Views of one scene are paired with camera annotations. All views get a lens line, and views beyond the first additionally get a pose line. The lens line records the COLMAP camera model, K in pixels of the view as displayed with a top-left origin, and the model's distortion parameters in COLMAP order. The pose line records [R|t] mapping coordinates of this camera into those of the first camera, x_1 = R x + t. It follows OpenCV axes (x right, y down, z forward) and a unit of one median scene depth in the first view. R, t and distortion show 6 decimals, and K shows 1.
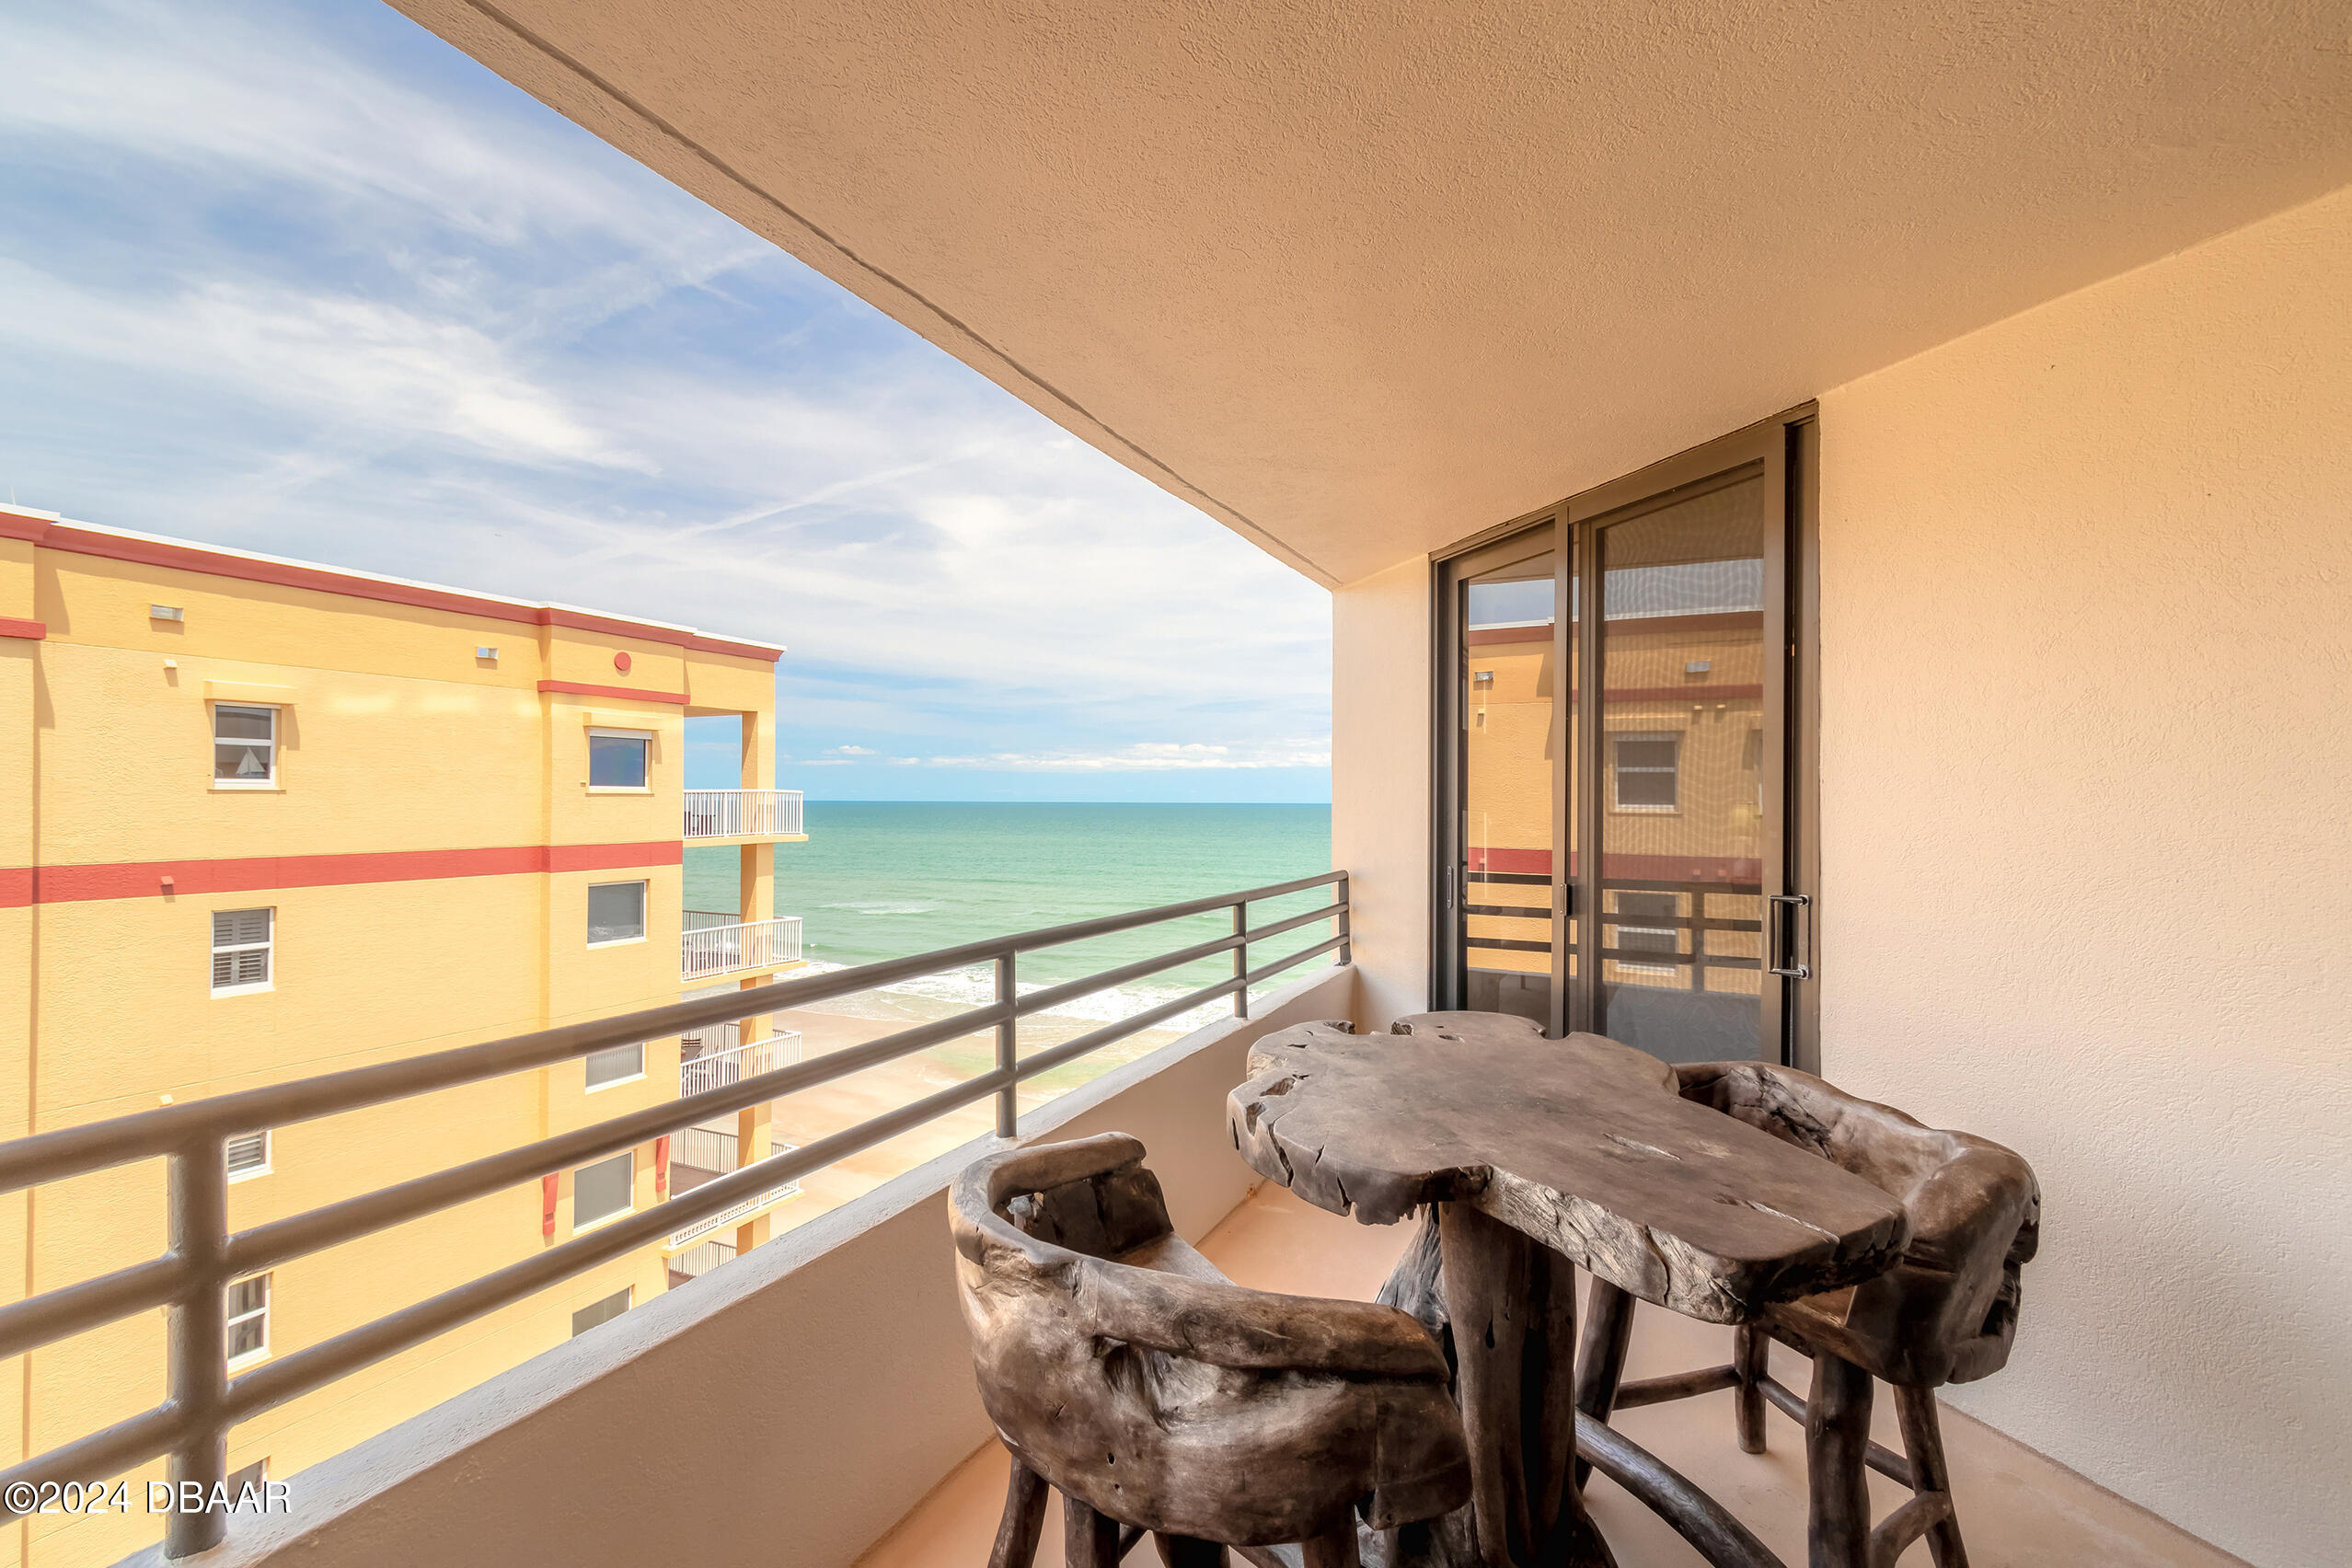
lens RADIAL K [[1060.1, 0, 1157.9], [0, 1060.1, 796.5], [0, 0, 1]] dist [0.013029, -0.003650]
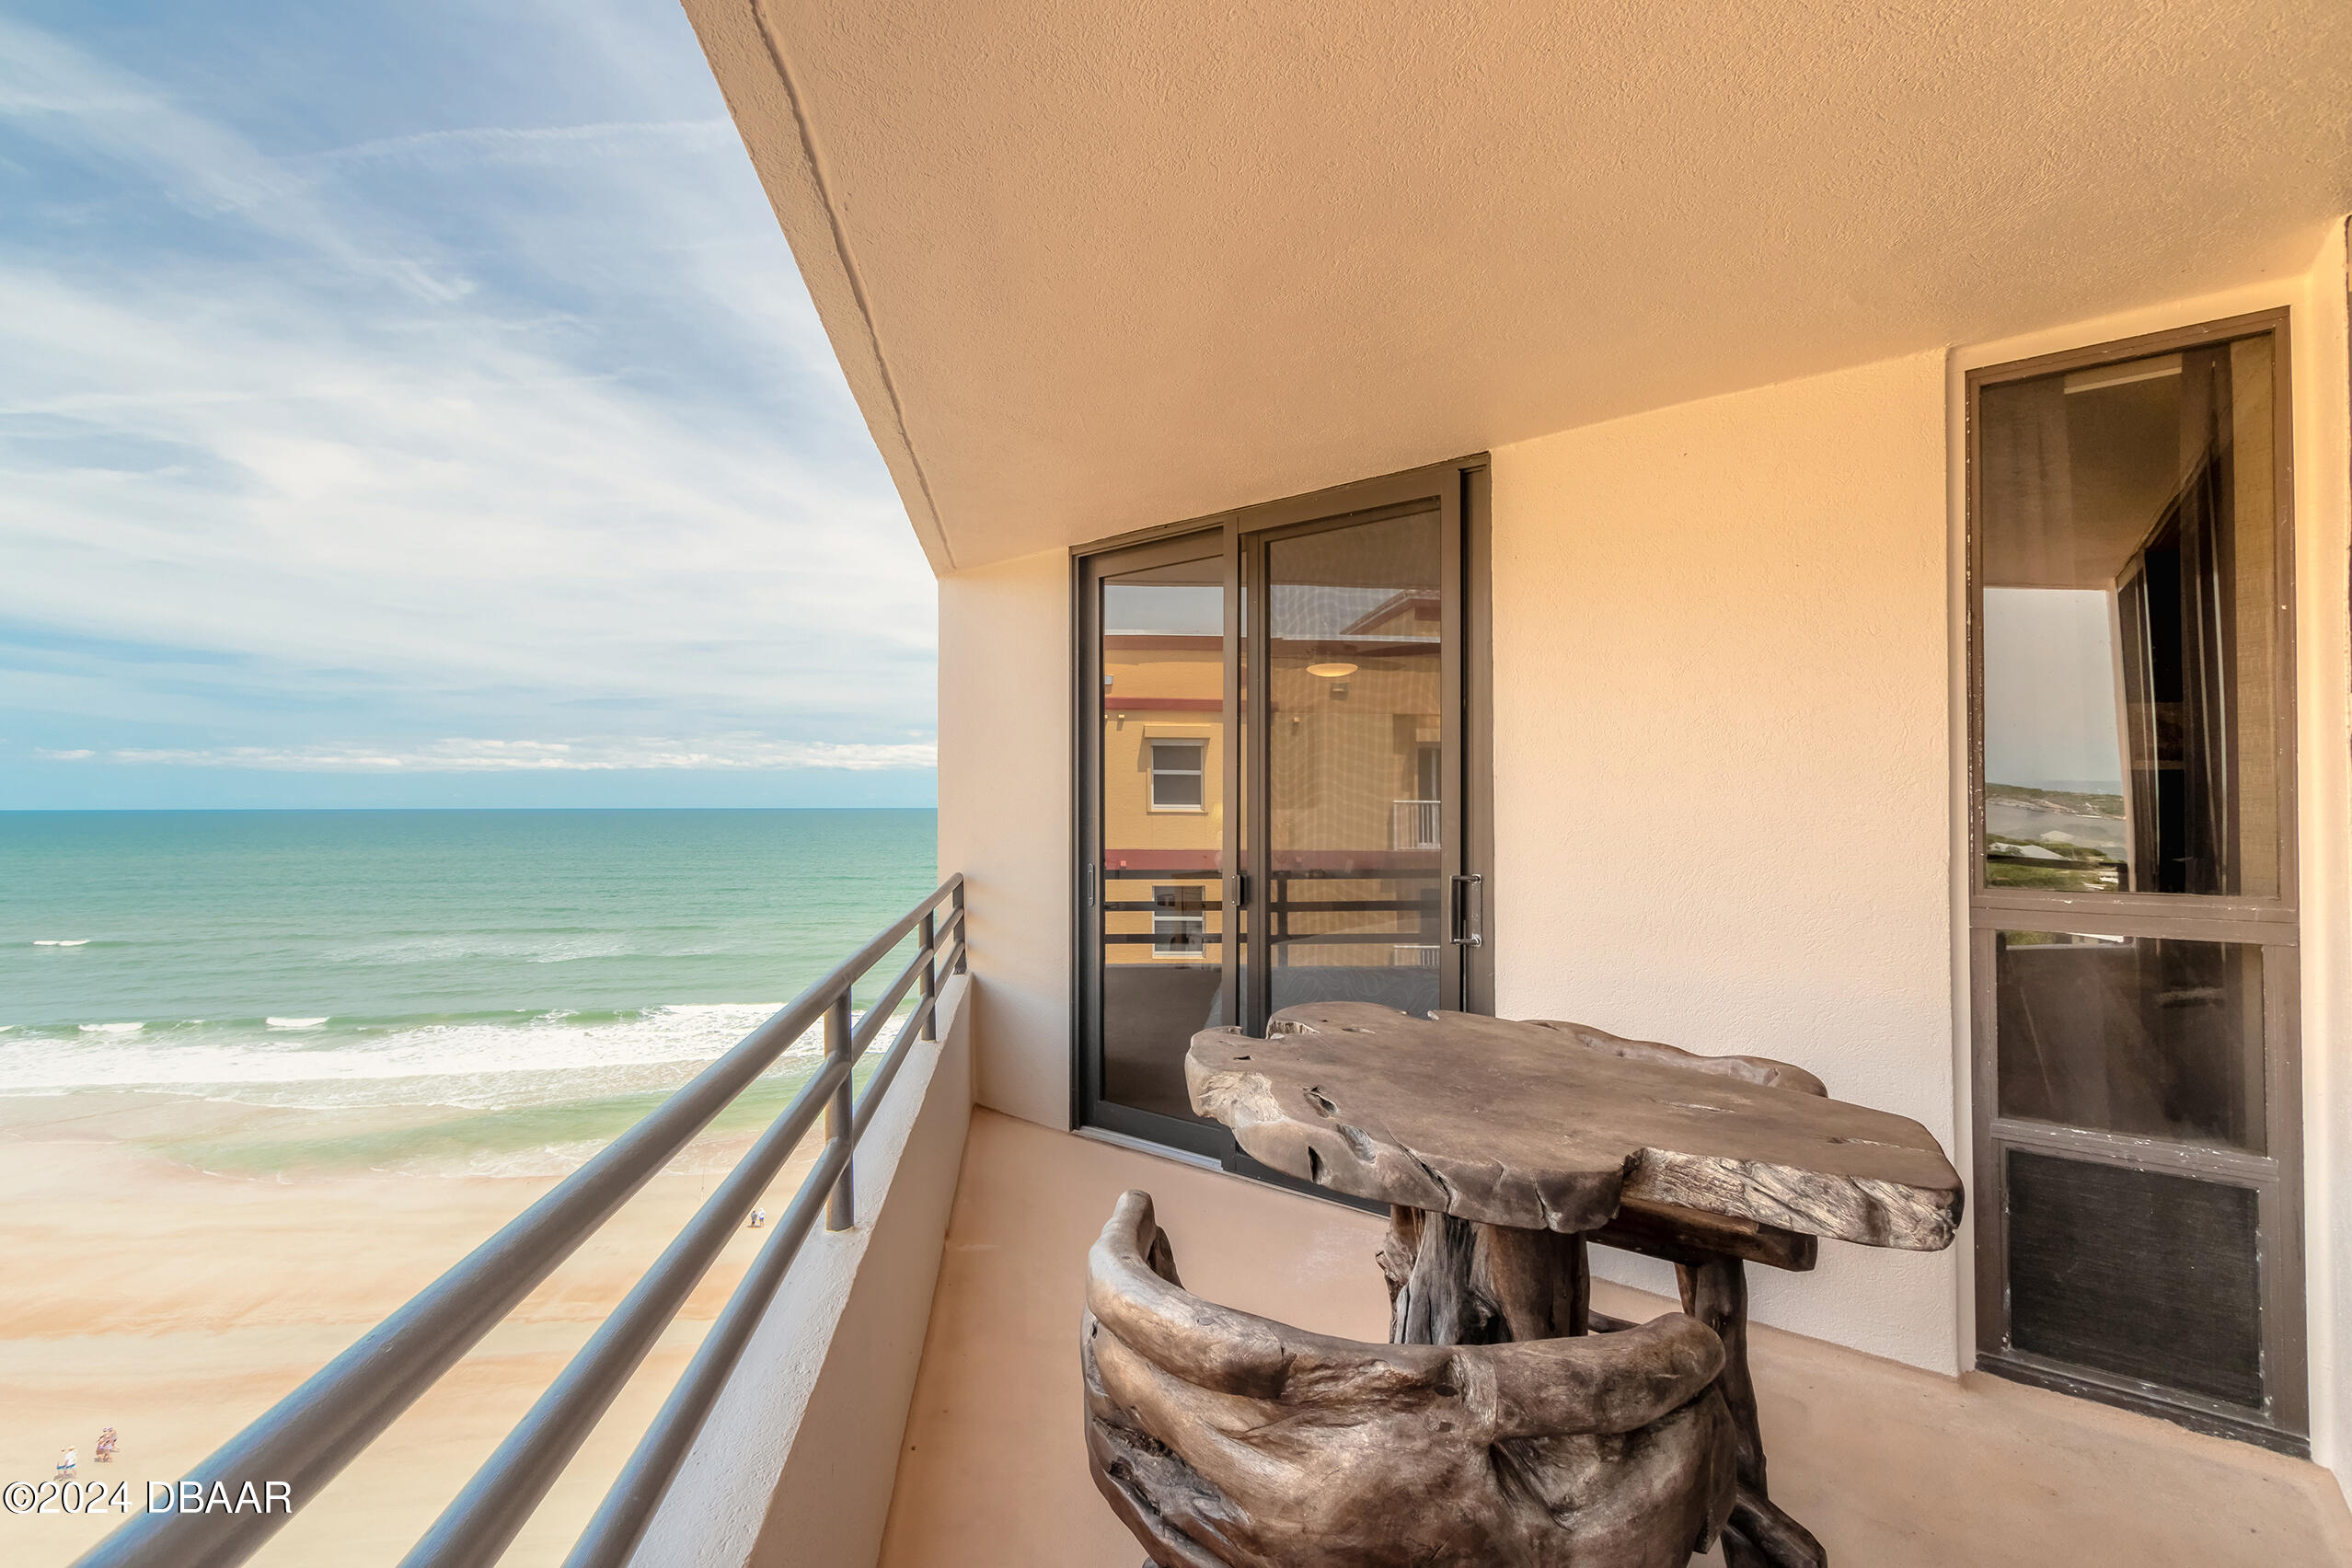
lens RADIAL K [[1060.1, 0, 1132.8], [0, 1060.1, 798.4], [0, 0, 1]] dist [0.013029, -0.003650]
pose [[0.850883, -0.002989, 0.525347, -0.375998], [0.004506, 0.999989, -0.001609, 0.010211], [-0.525336, 0.003737, 0.850887, 0.239385]]
